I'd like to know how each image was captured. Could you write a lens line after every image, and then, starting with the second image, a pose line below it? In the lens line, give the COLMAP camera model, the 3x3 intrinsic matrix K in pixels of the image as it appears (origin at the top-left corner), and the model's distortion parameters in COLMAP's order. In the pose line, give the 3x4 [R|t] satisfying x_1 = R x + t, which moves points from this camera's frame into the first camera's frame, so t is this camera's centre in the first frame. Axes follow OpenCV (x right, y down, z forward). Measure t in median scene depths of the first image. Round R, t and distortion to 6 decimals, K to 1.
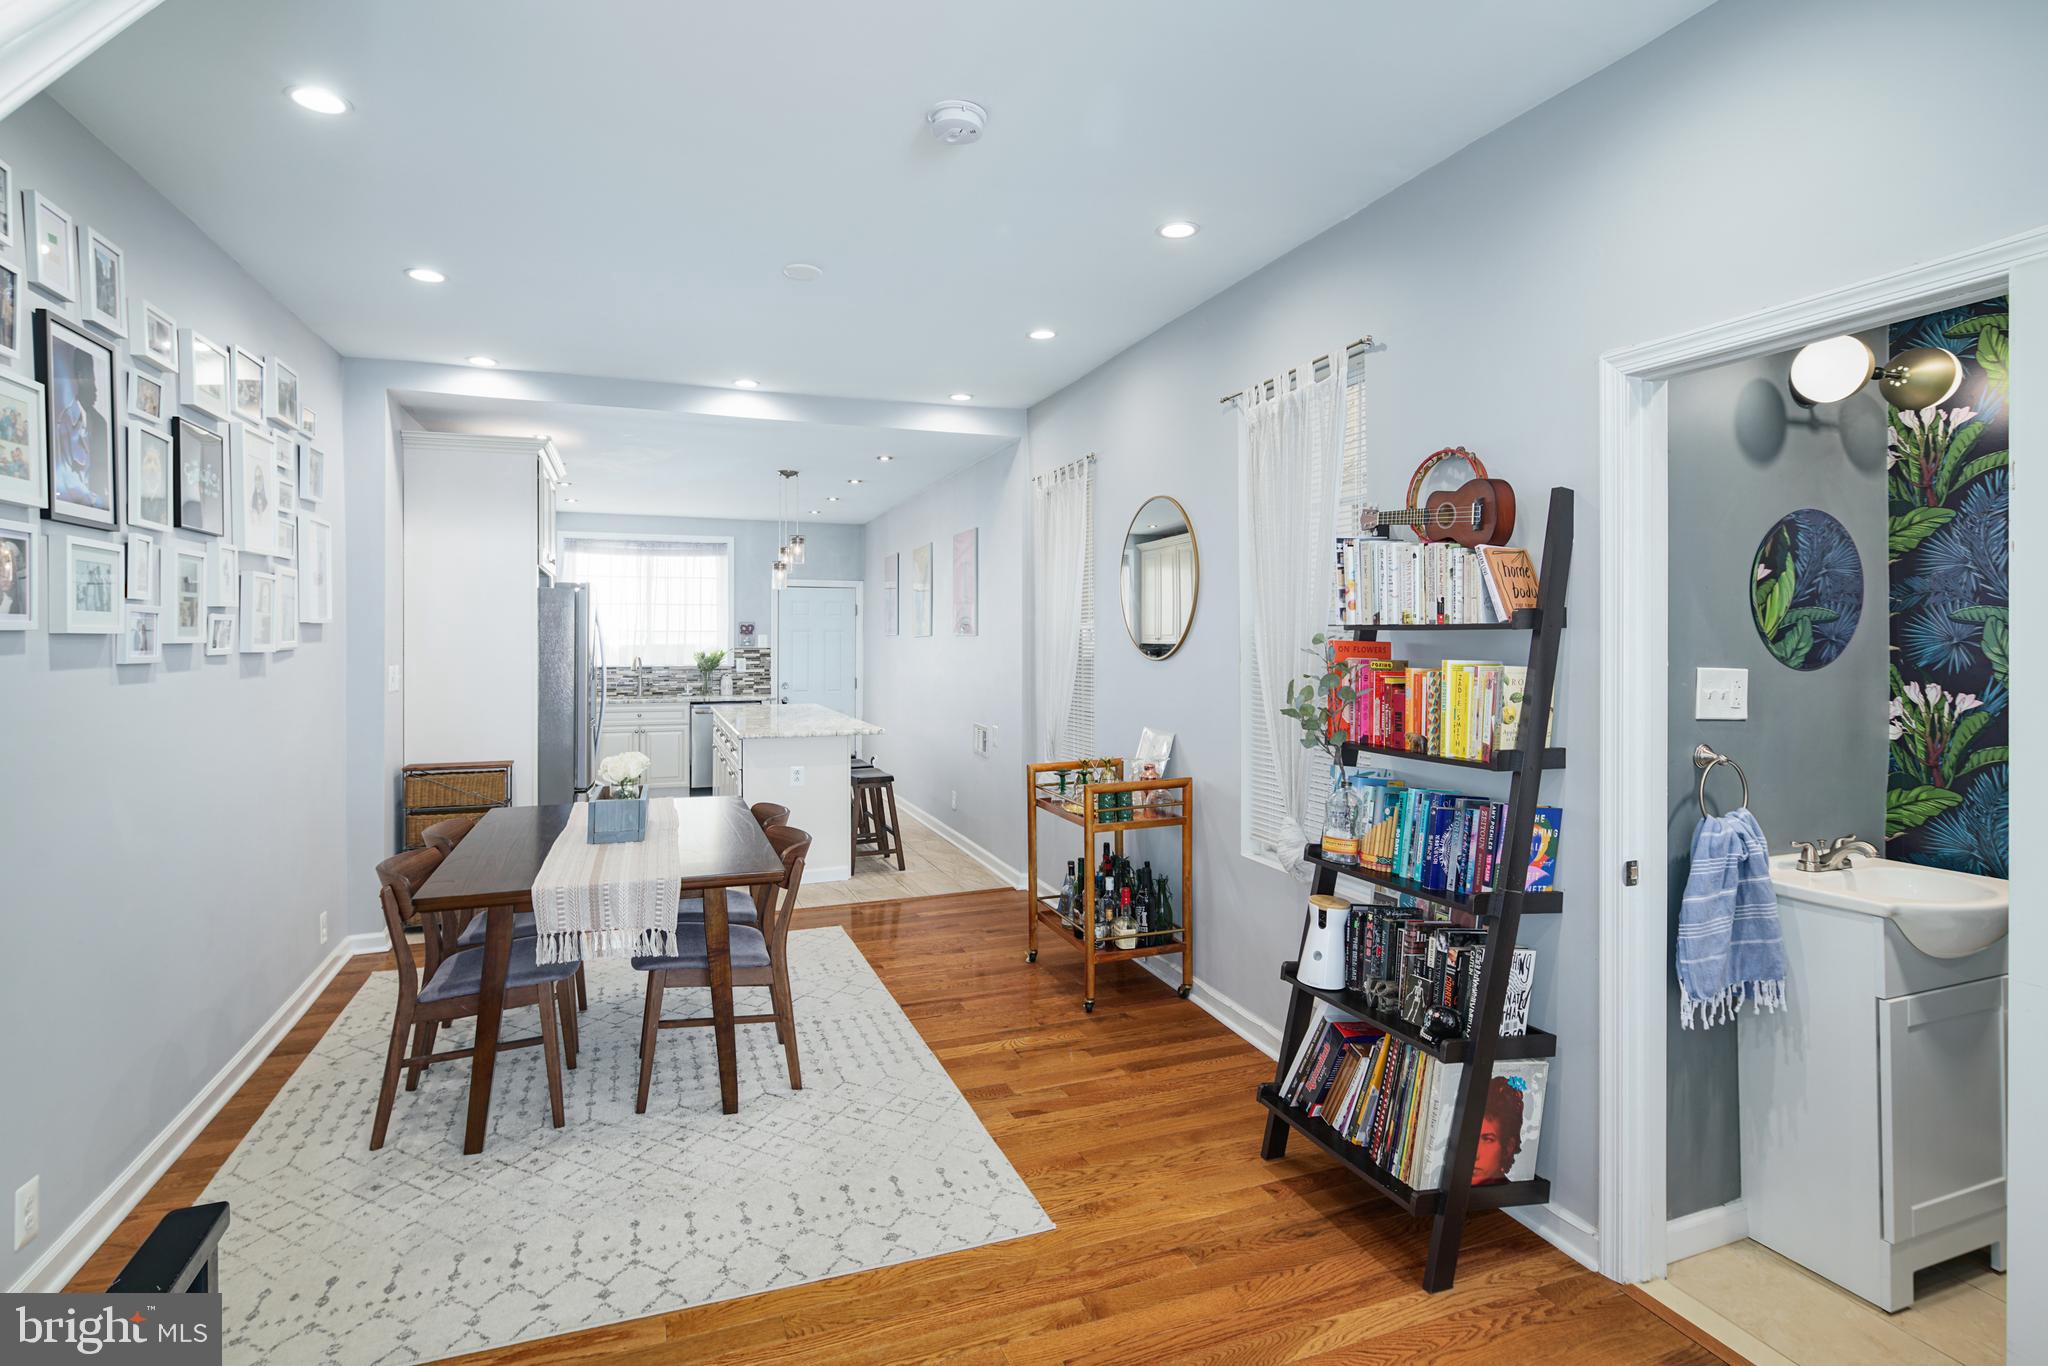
lens RADIAL K [[1007.9, 0, 1010.7], [0, 1007.9, 639.7], [0, 0, 1]] dist [0.002247, -0.000457]
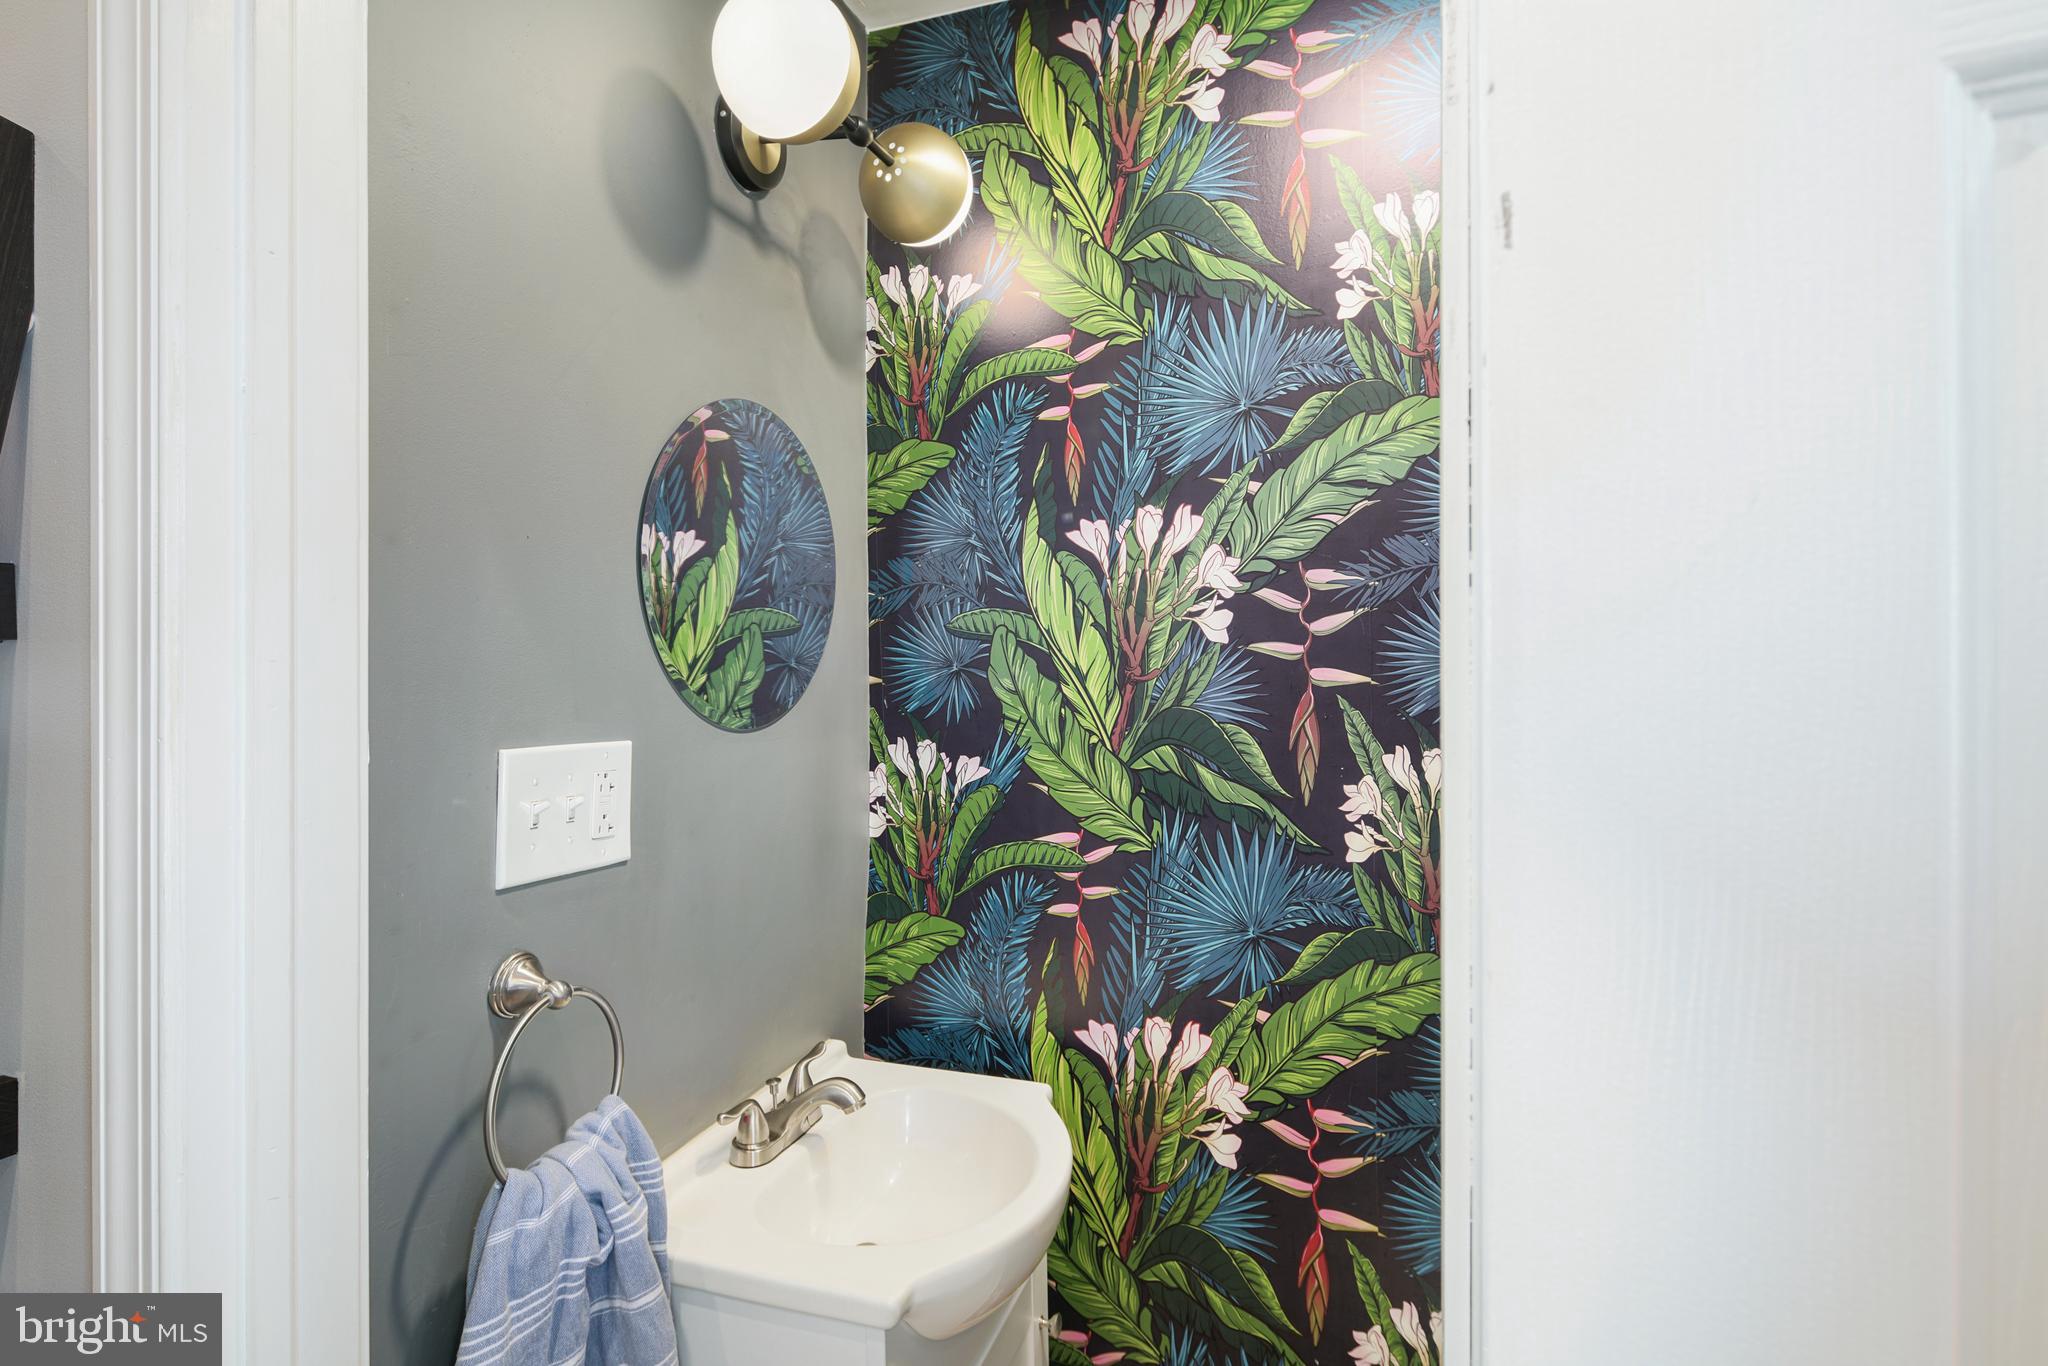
lens RADIAL K [[1007.9, 0, 1010.7], [0, 1007.9, 639.7], [0, 0, 1]] dist [0.002247, -0.000457]
pose [[0.626889, 0.008648, 0.779061, 0.485315], [0.006041, 0.999854, -0.015960, -0.005410], [-0.779085, 0.014712, 0.626746, 0.591830]]
